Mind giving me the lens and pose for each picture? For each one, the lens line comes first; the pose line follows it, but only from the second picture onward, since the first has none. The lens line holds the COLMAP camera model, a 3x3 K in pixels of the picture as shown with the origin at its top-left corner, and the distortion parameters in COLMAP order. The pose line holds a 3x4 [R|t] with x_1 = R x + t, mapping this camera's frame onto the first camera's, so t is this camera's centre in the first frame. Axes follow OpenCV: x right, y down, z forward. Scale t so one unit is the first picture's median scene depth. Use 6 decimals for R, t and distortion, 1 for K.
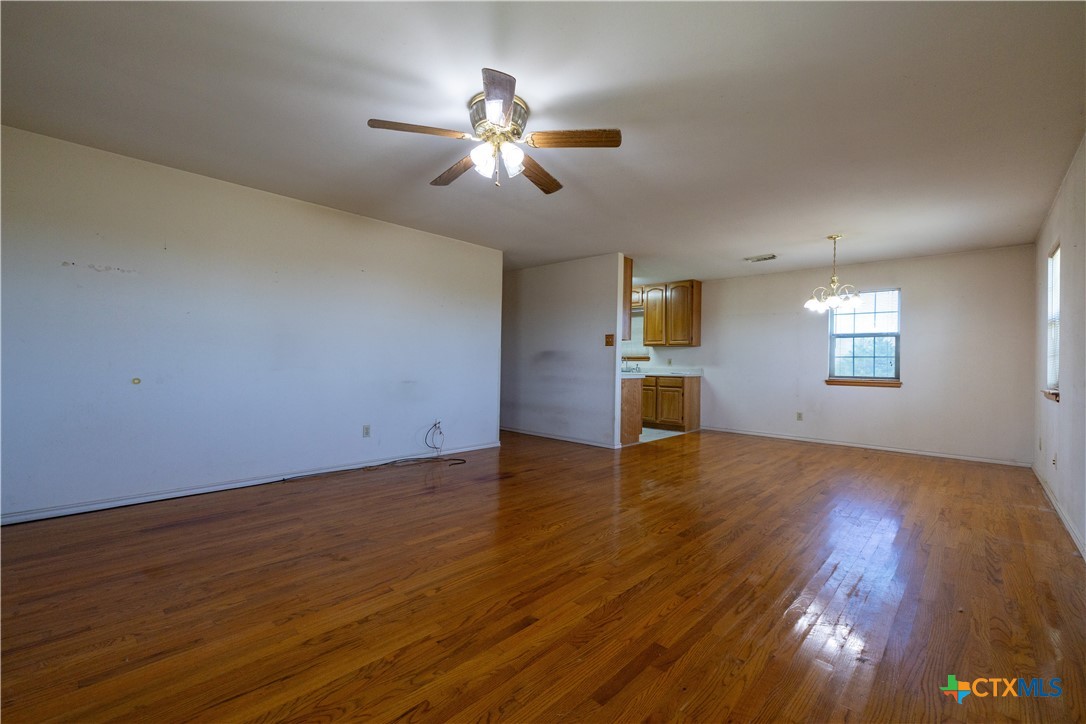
lens RADIAL K [[455.8, 0, 546.9], [0, 455.8, 359.2], [0, 0, 1]] dist [-0.001050, 0.000419]
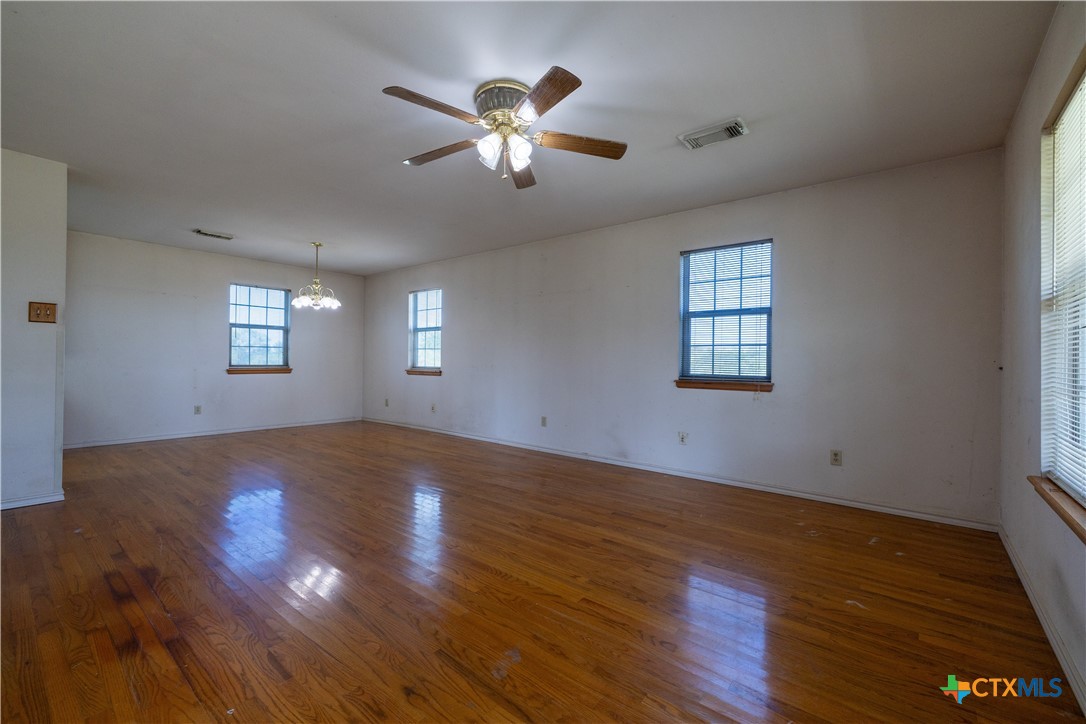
lens RADIAL K [[455.8, 0, 540.6], [0, 455.8, 362.7], [0, 0, 1]] dist [-0.001050, 0.000419]
pose [[-0.064128, -0.023596, 0.997663, -0.465058], [-0.021743, 0.999516, 0.022242, -0.006451], [-0.997705, -0.020266, -0.064610, 0.419444]]
